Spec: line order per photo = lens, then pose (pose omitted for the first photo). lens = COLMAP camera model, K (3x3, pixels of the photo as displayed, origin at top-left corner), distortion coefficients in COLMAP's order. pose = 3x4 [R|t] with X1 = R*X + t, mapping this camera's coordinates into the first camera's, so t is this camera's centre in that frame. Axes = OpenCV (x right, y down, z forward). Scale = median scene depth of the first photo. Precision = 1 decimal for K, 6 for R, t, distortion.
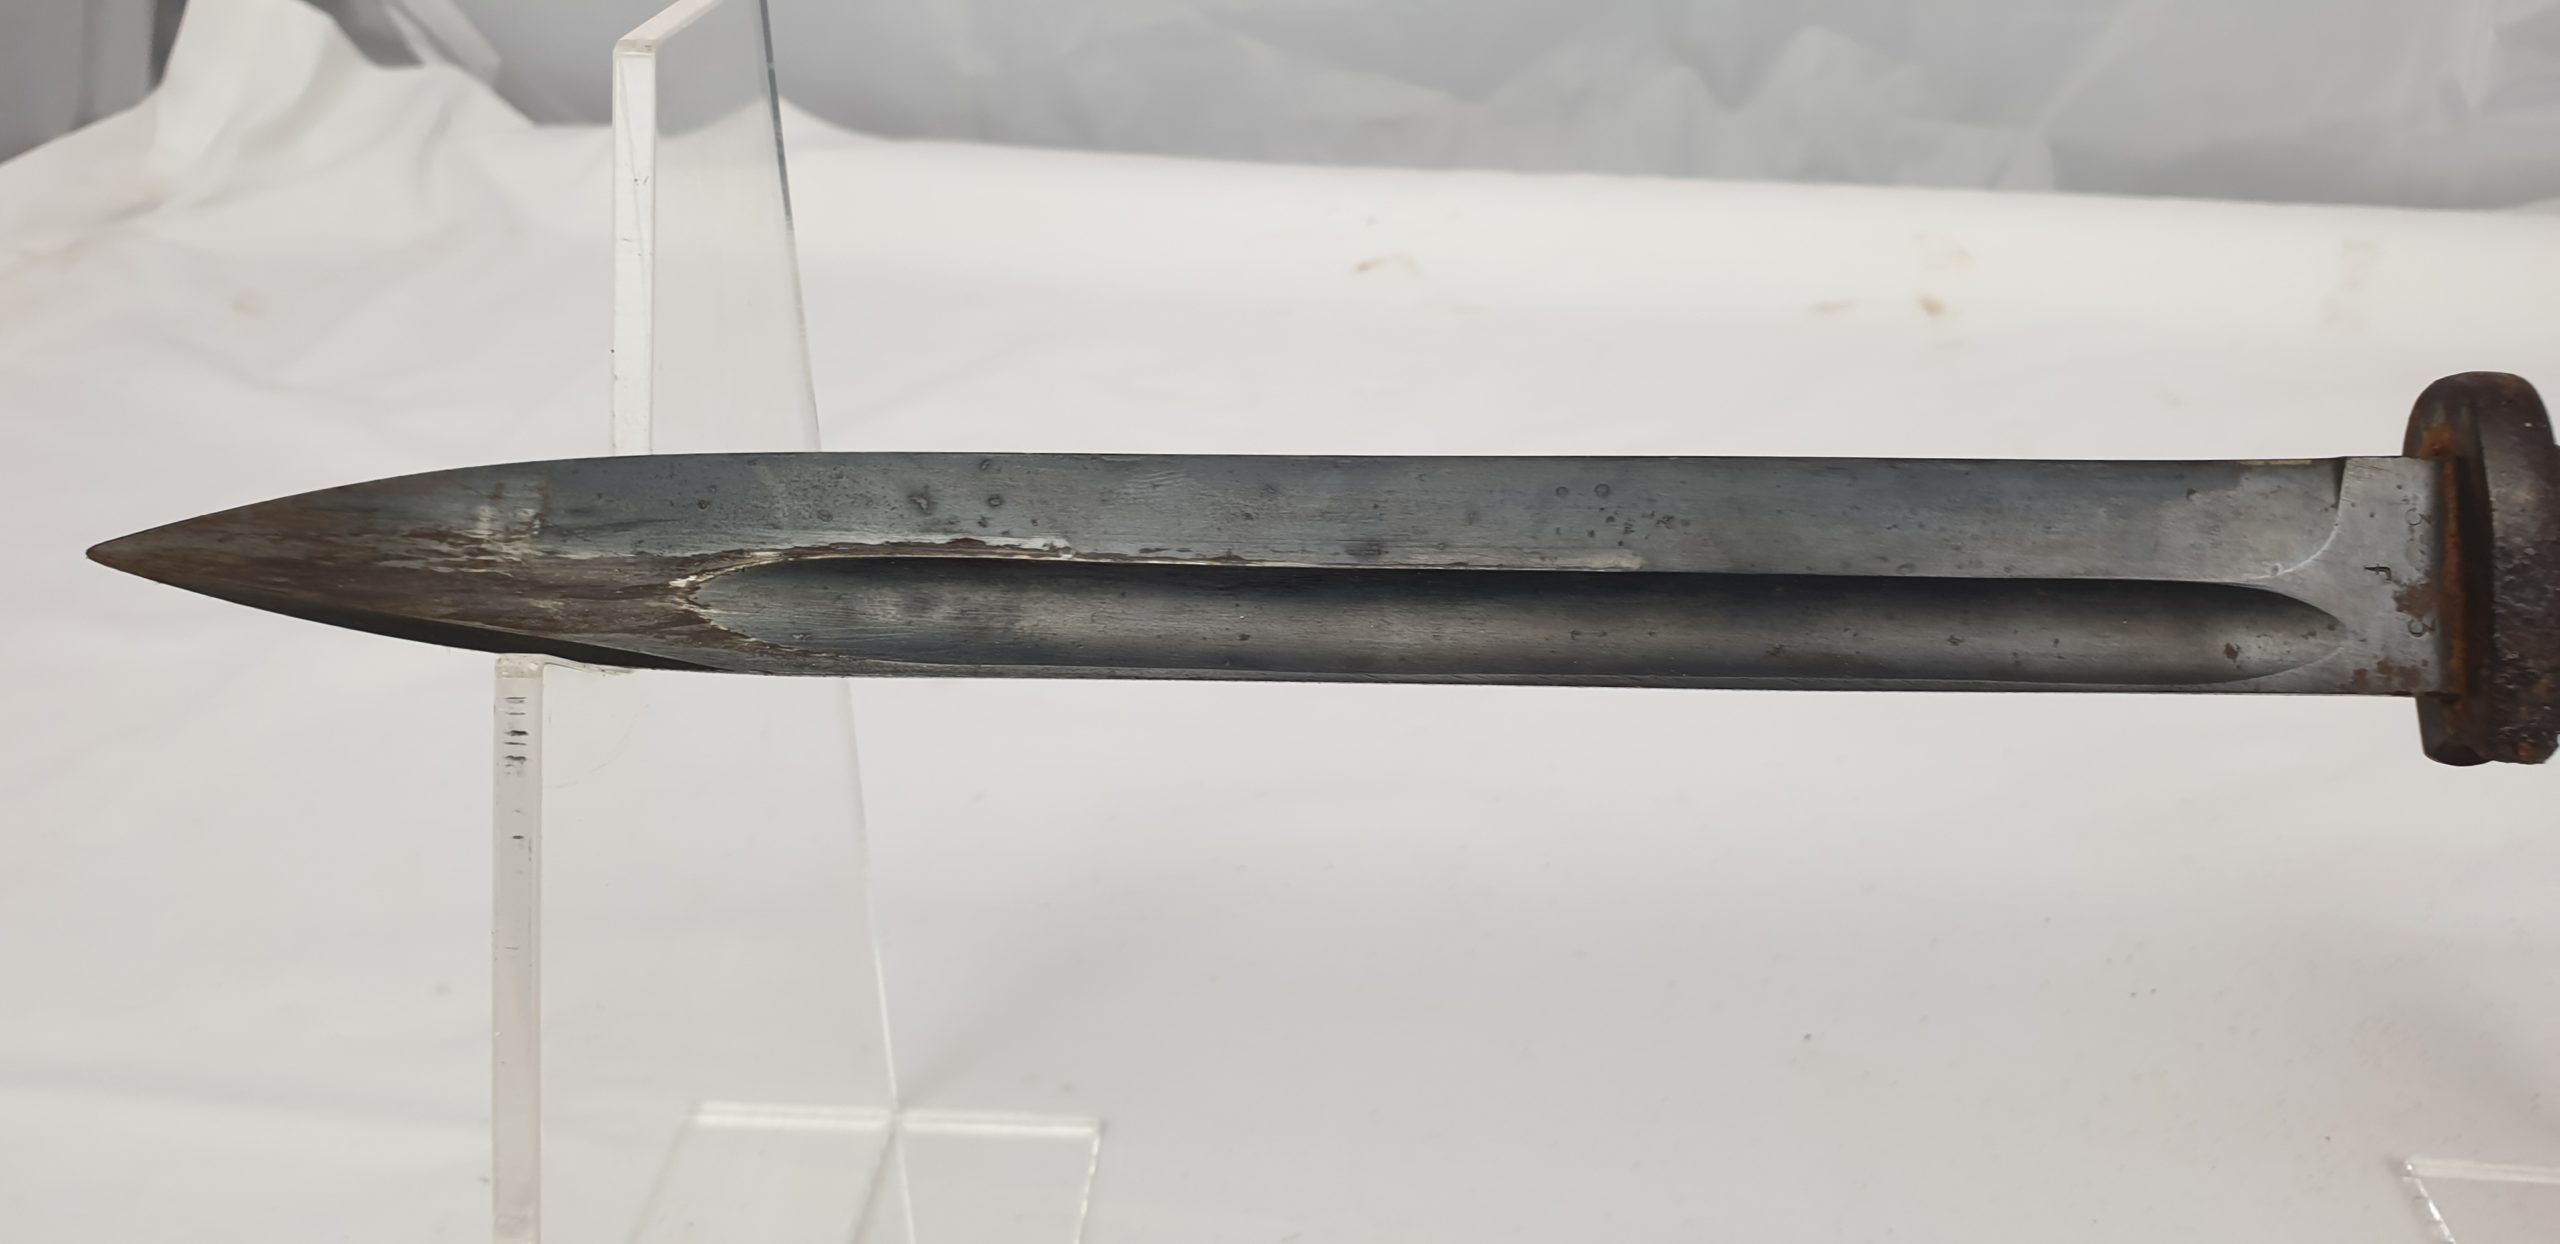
lens RADIAL K [[2052.2, 0, 1280.0], [0, 2052.2, 622.0], [0, 0, 1]] dist [0.079687, -0.196473]
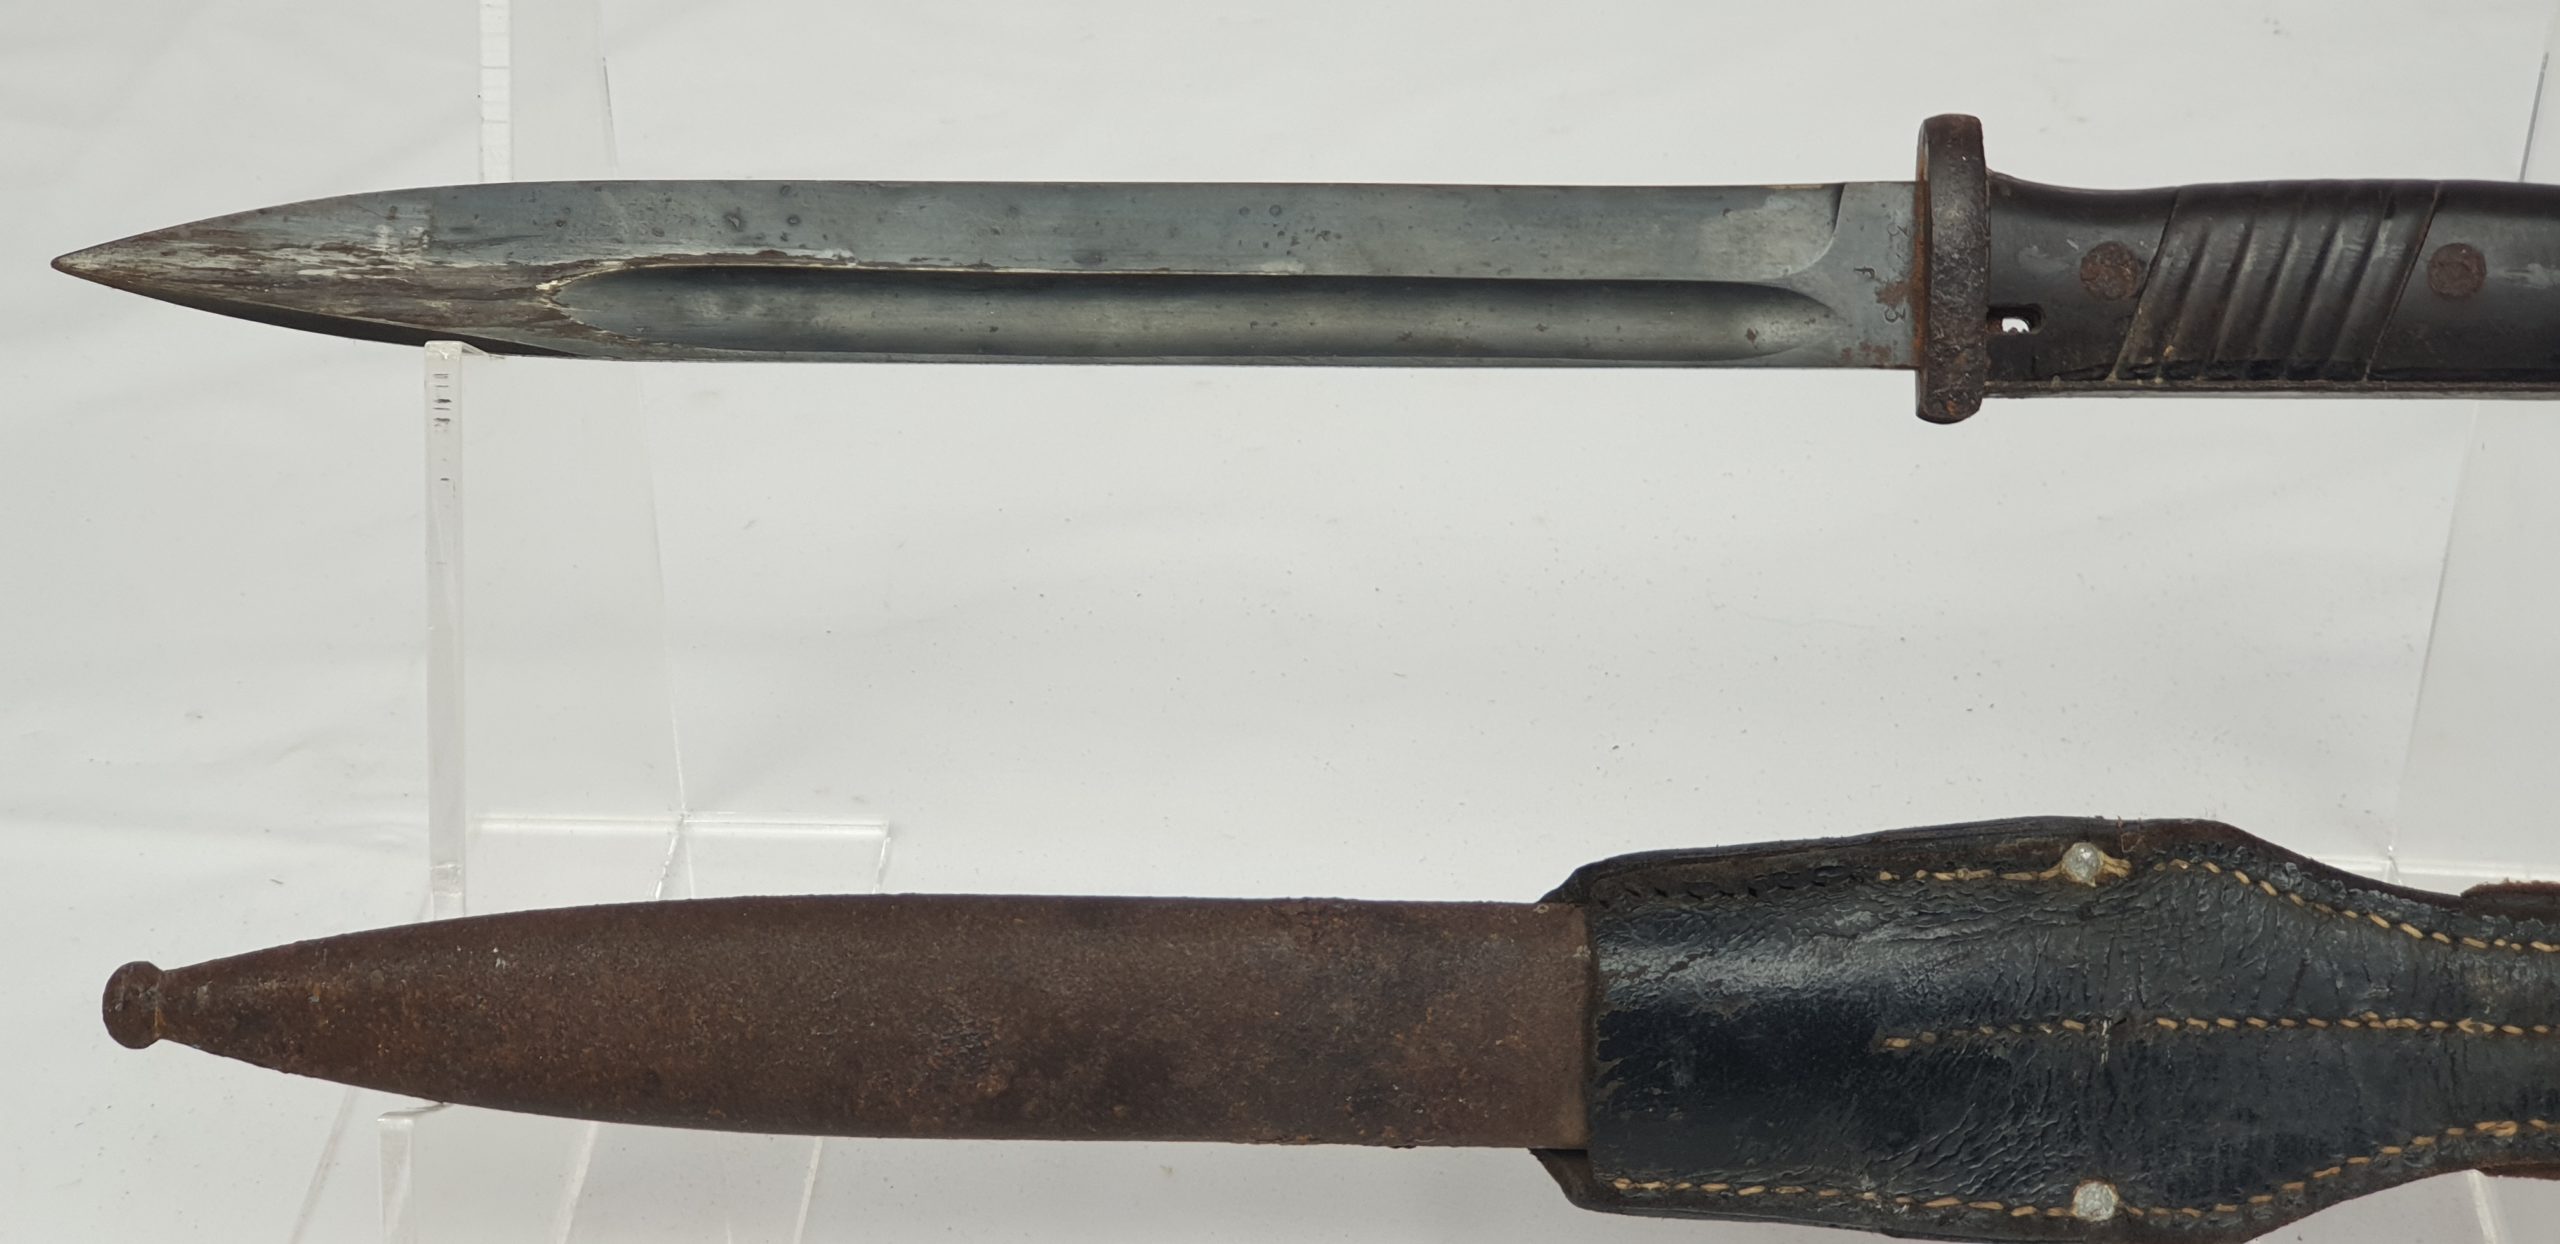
lens RADIAL K [[4003.4, 0, 1270.2], [0, 4003.4, 567.5], [0, 0, 1]] dist [0.199991, -1.295071]
pose [[0.999977, -0.005750, 0.003730, 0.143891], [0.005514, 0.998152, 0.060519, 0.005806], [-0.004071, -0.060497, 0.998160, -1.484256]]
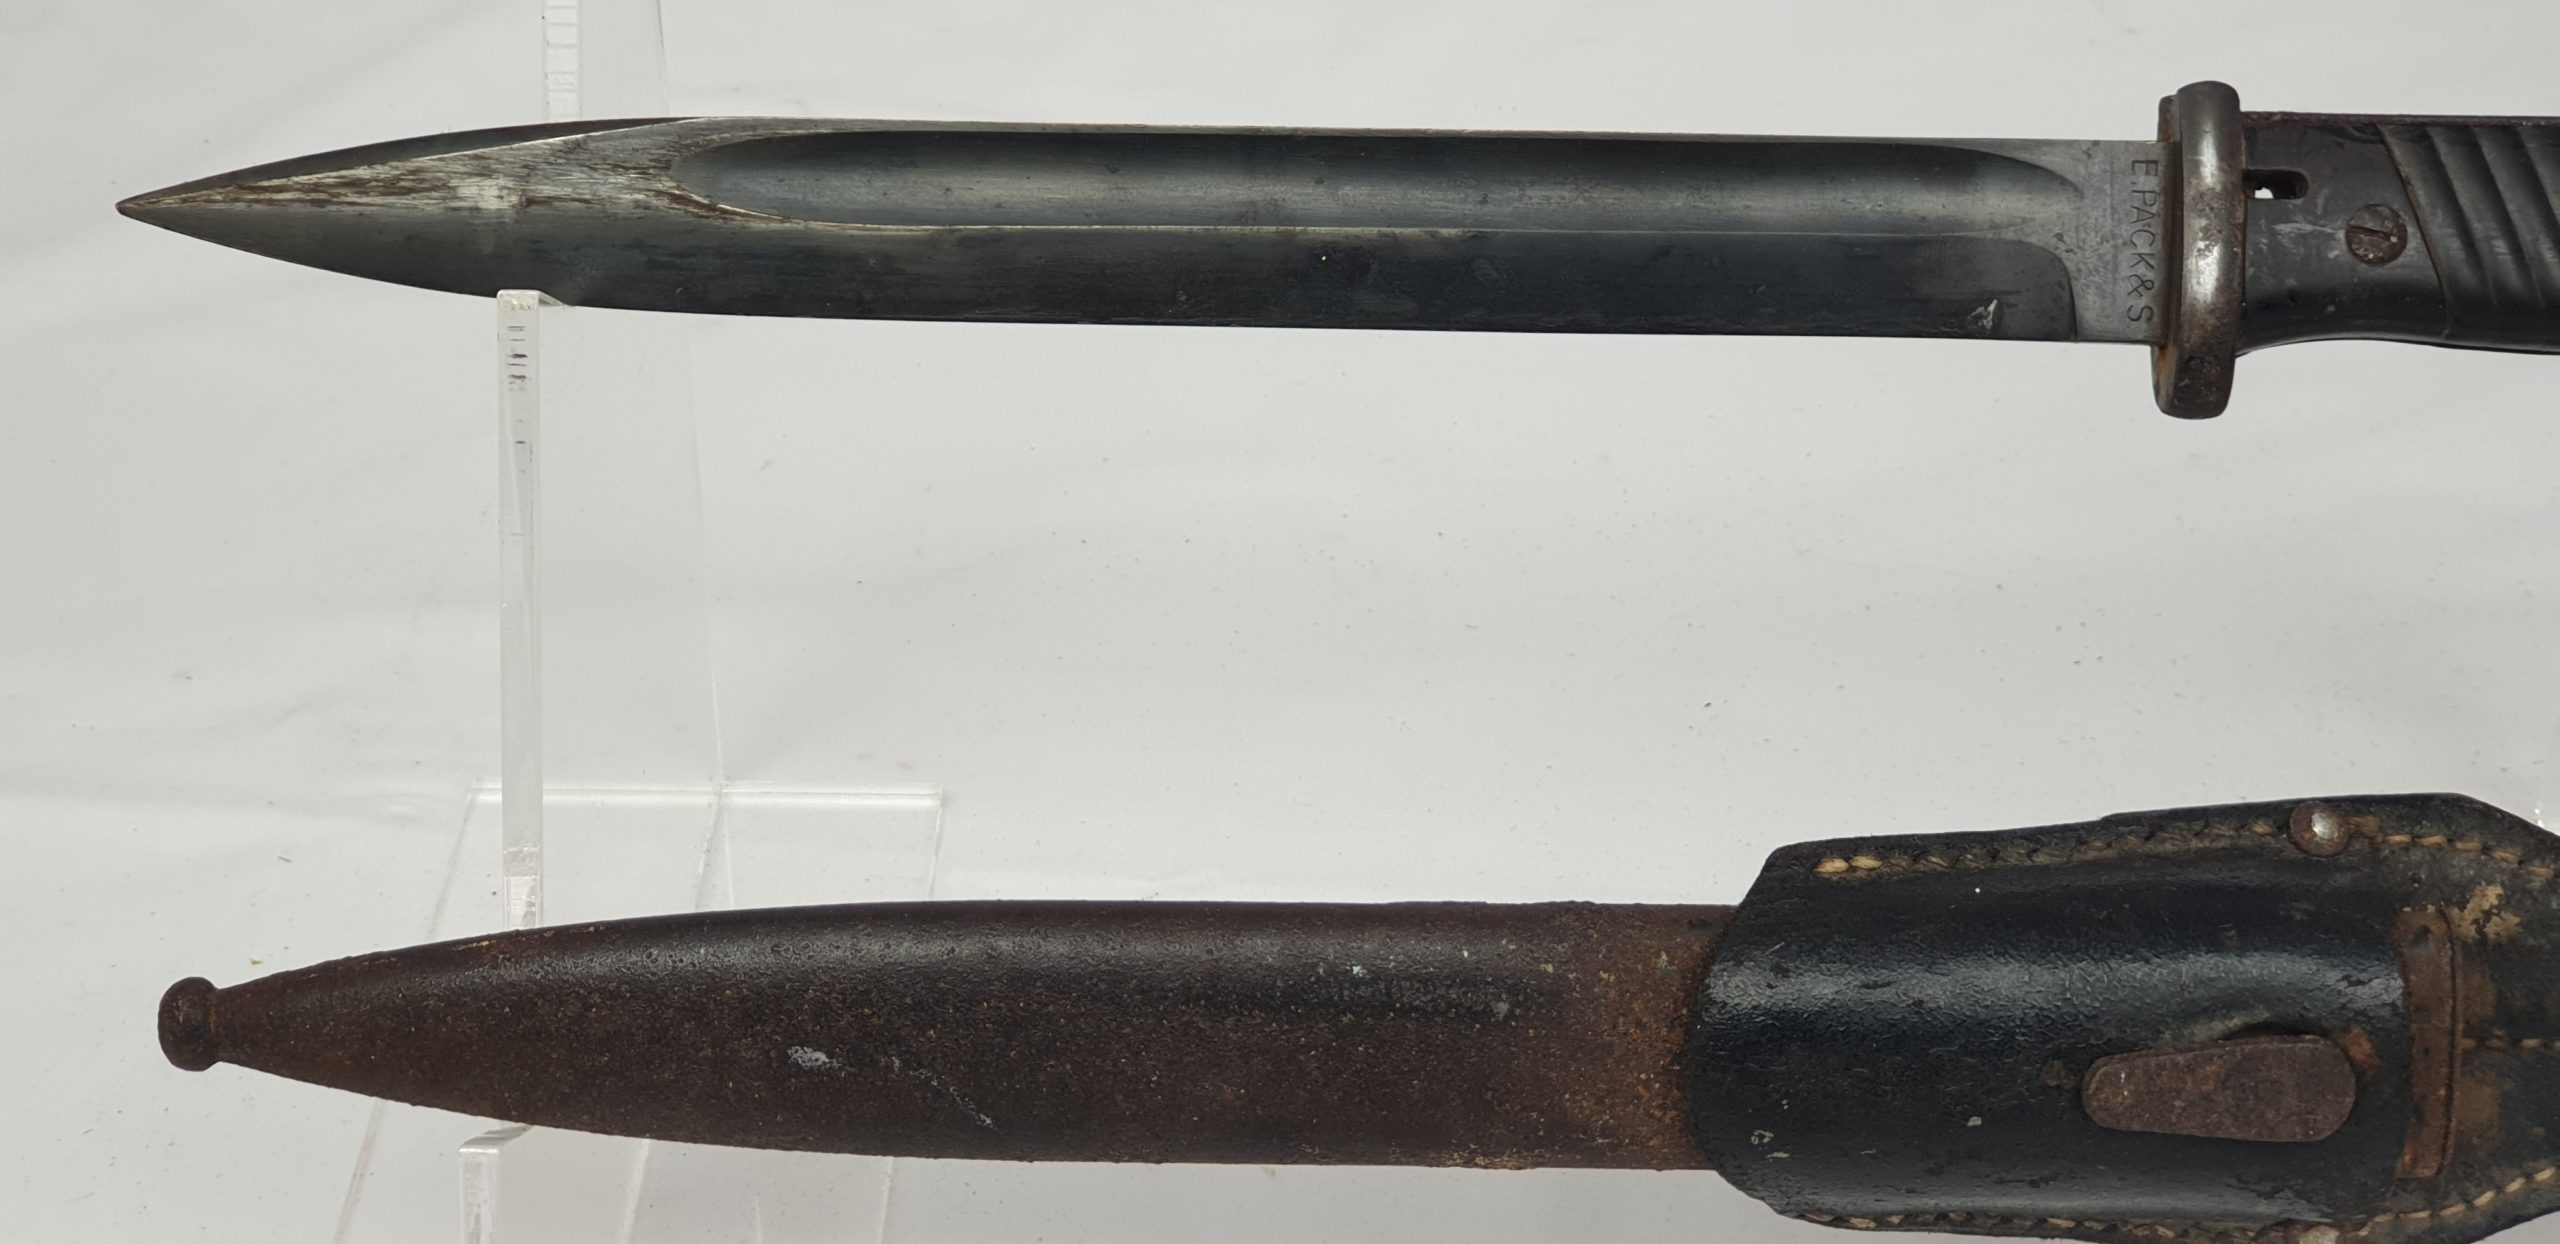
lens RADIAL K [[4003.4, 0, 1270.2], [0, 4003.4, 567.5], [0, 0, 1]] dist [0.199991, -1.295071]
pose [[0.999130, -0.008814, 0.040756, -0.022298], [0.005225, 0.996164, 0.087350, -0.024899], [-0.041370, -0.087061, 0.995344, -1.277919]]
